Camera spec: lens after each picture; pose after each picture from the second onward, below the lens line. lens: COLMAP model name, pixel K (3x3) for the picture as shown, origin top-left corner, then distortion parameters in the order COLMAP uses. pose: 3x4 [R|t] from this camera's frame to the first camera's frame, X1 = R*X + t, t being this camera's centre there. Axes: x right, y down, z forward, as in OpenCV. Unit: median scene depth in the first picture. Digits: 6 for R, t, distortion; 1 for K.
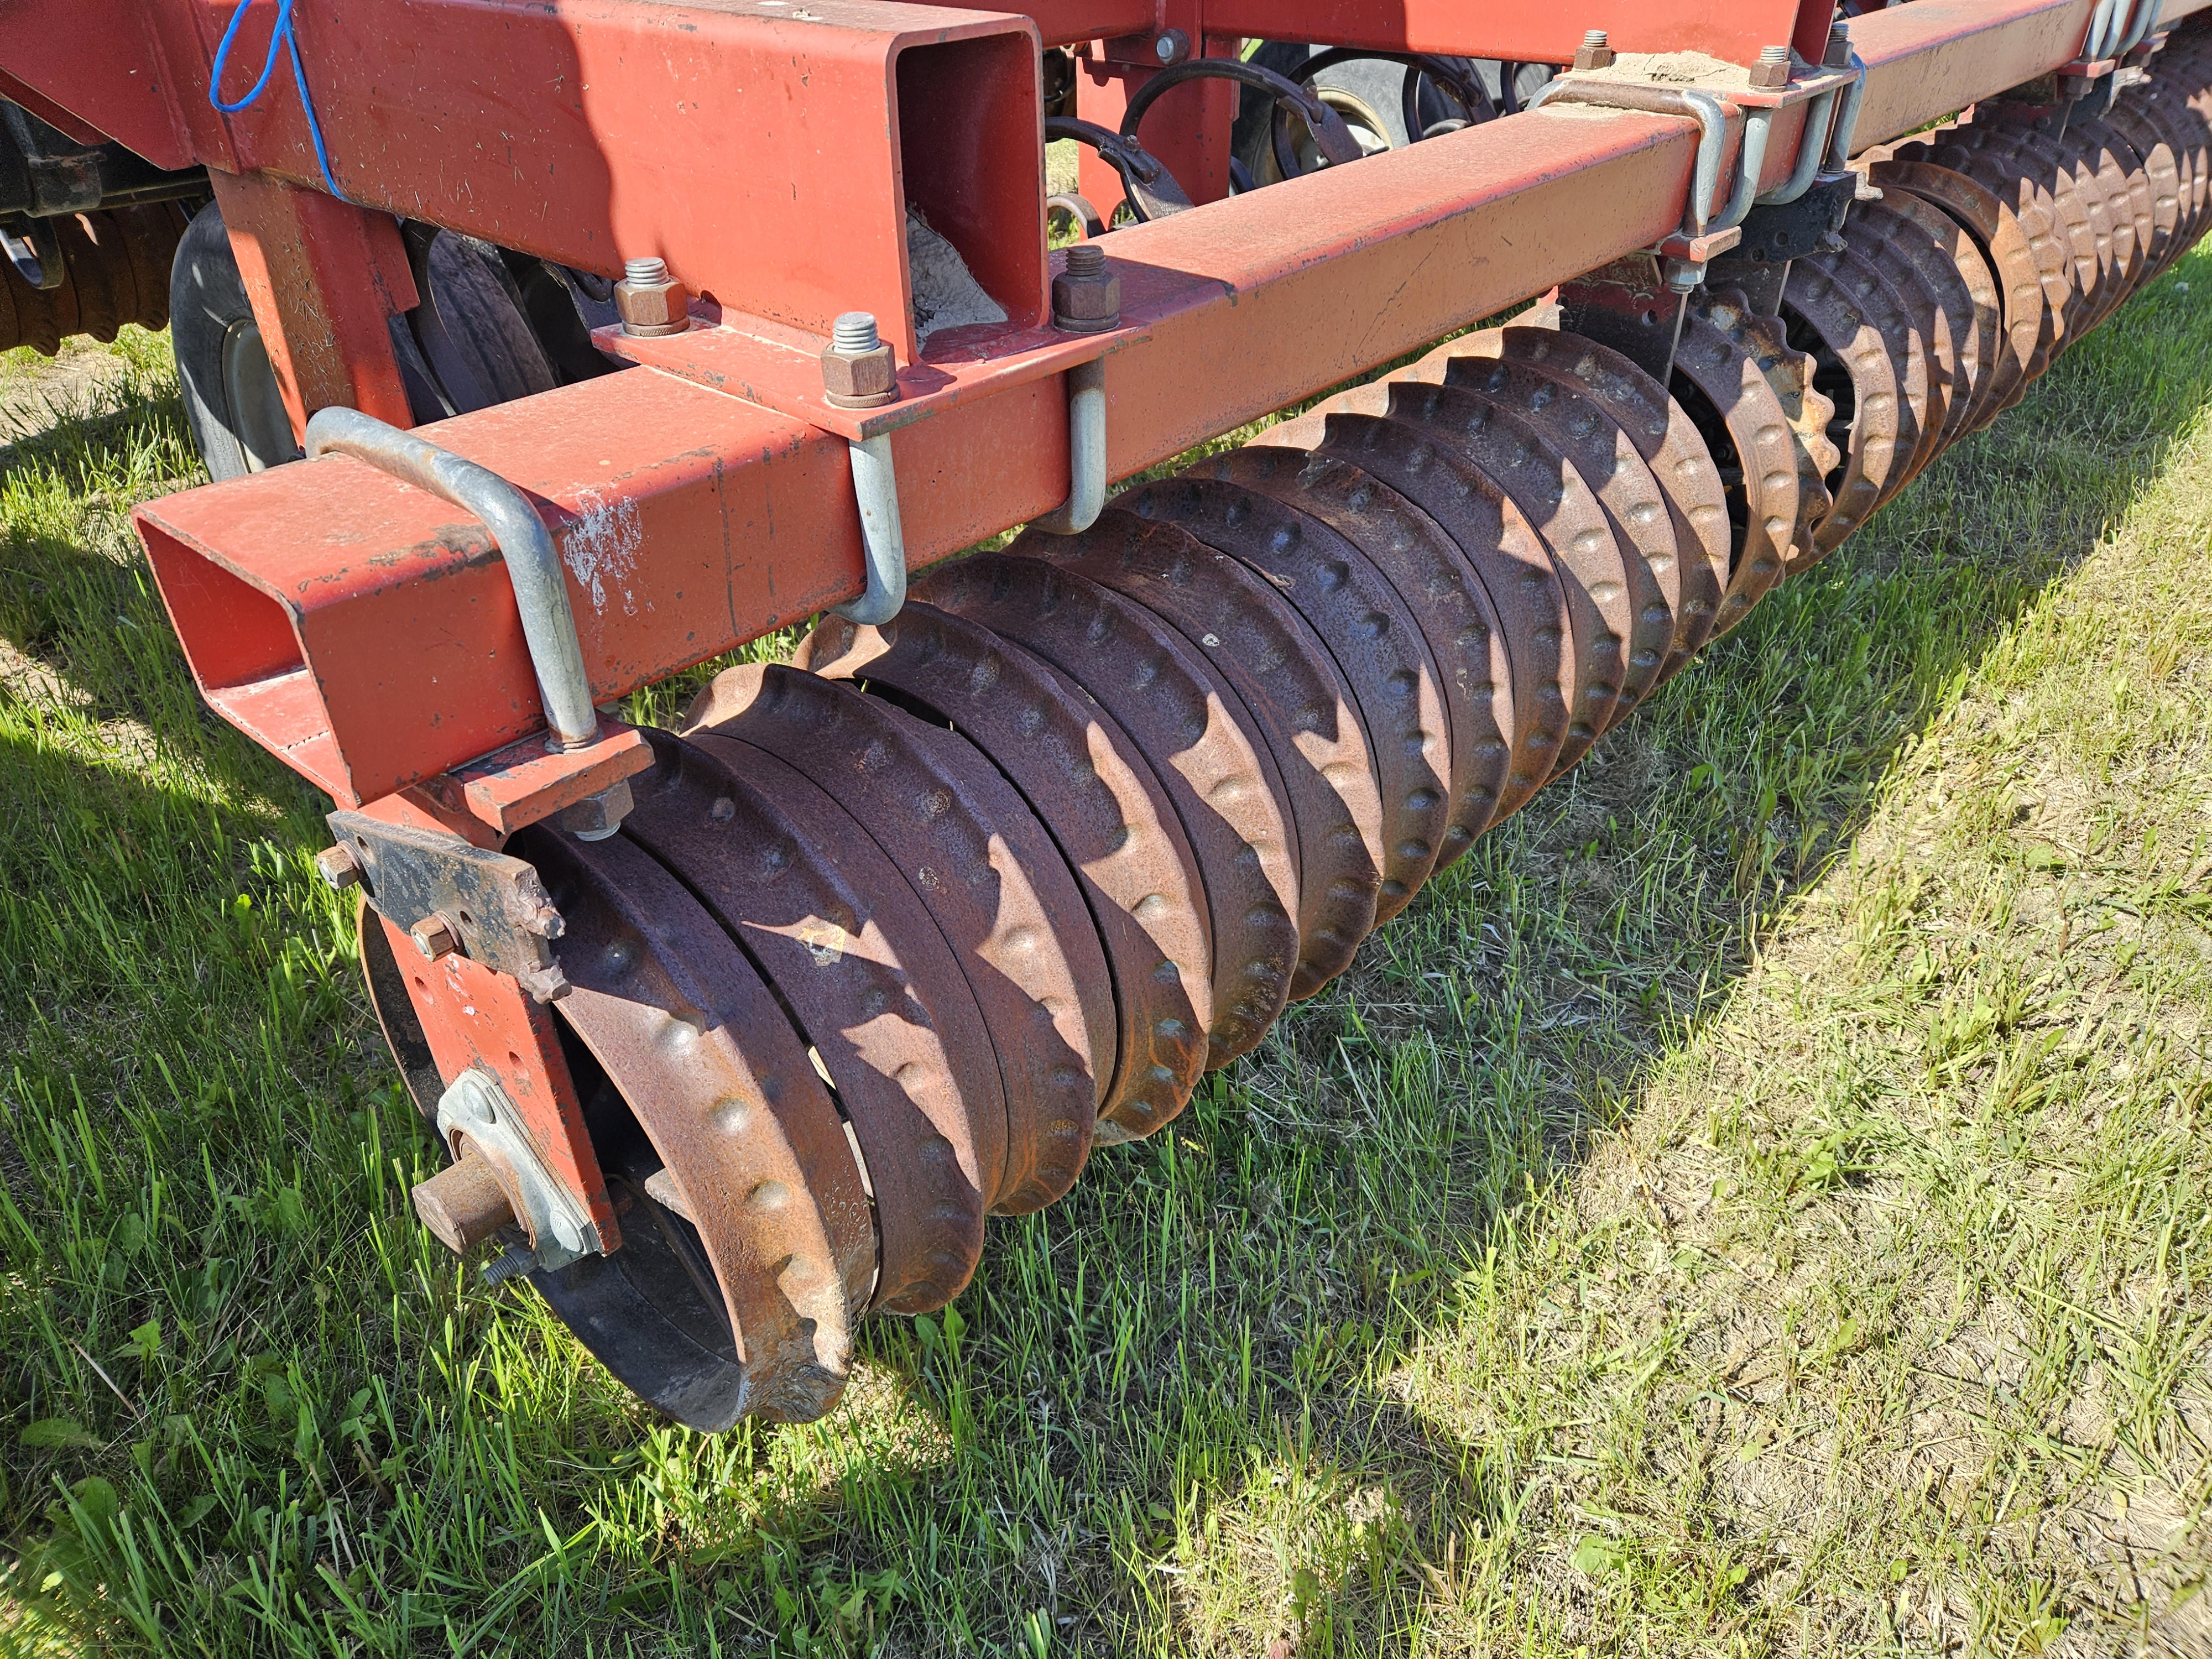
lens RADIAL K [[1501.8, 0, 1095.9], [0, 1501.8, 830.3], [0, 0, 1]] dist [0.080337, -0.071376]
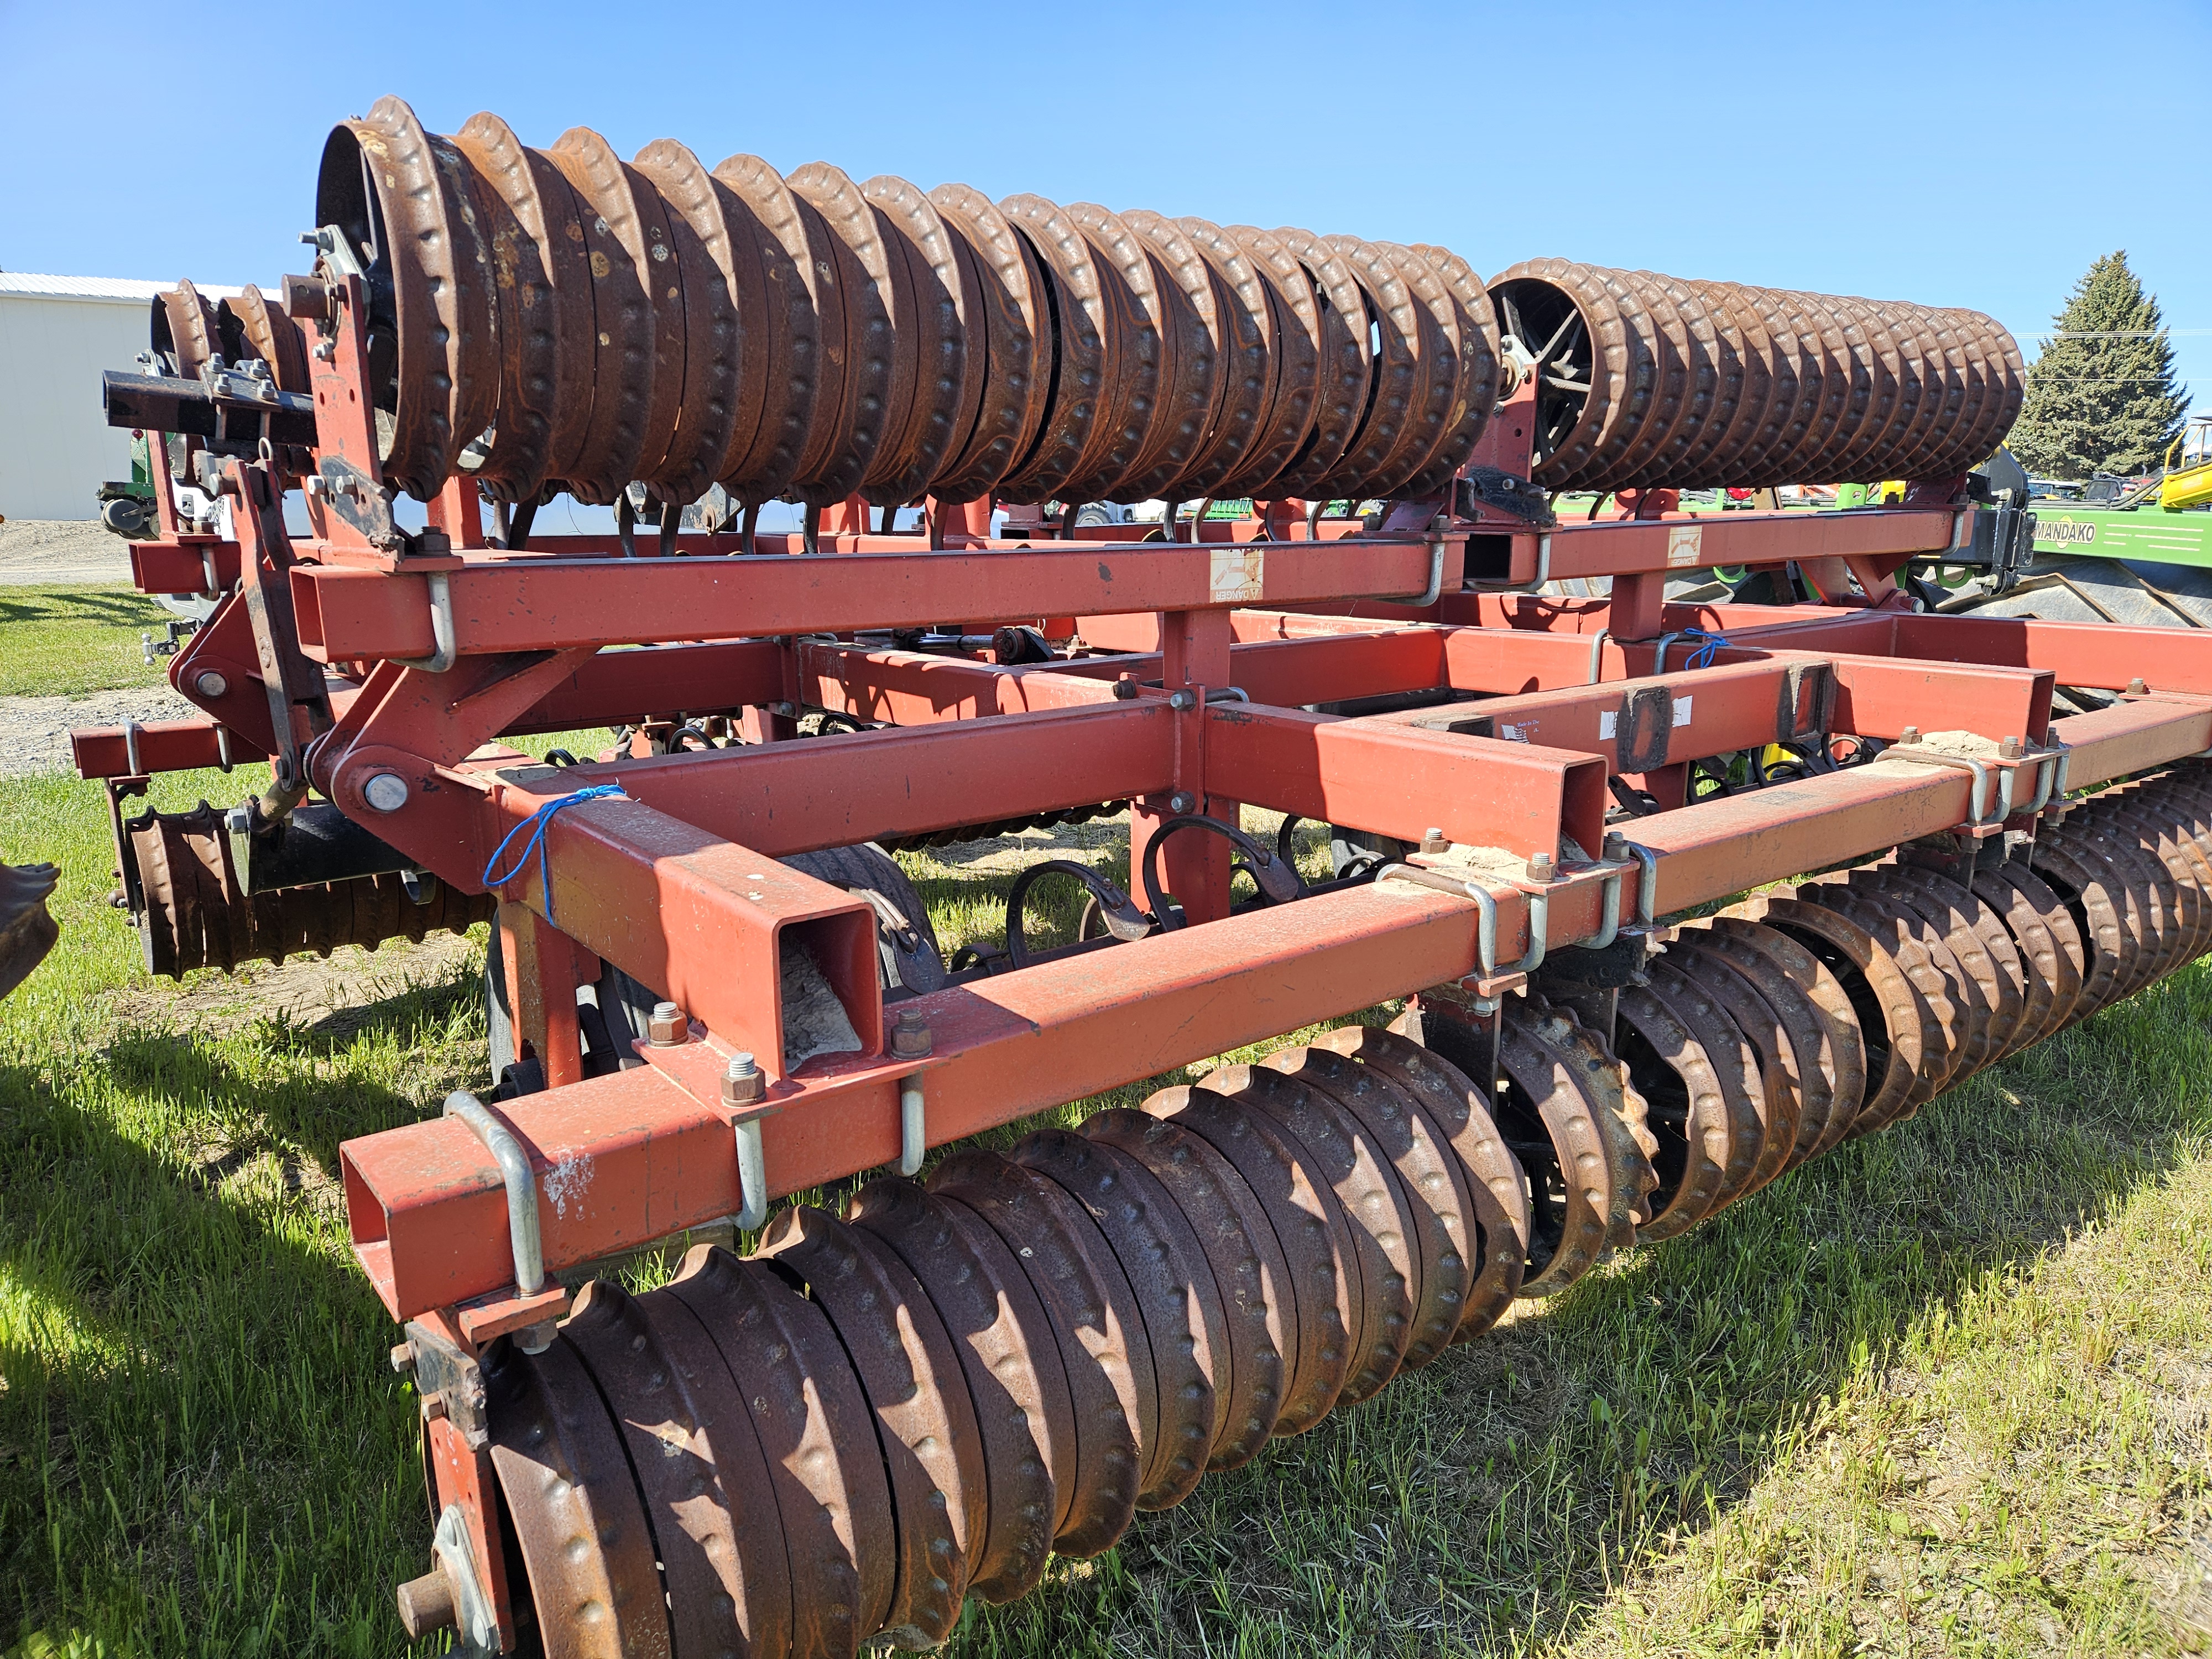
lens RADIAL K [[1501.8, 0, 1095.9], [0, 1501.8, 830.3], [0, 0, 1]] dist [0.080337, -0.071376]
pose [[0.982487, 0.042649, -0.181382, 0.411869], [-0.104517, 0.932029, -0.346985, -0.009393], [0.154255, 0.359866, 0.920164, -0.491666]]
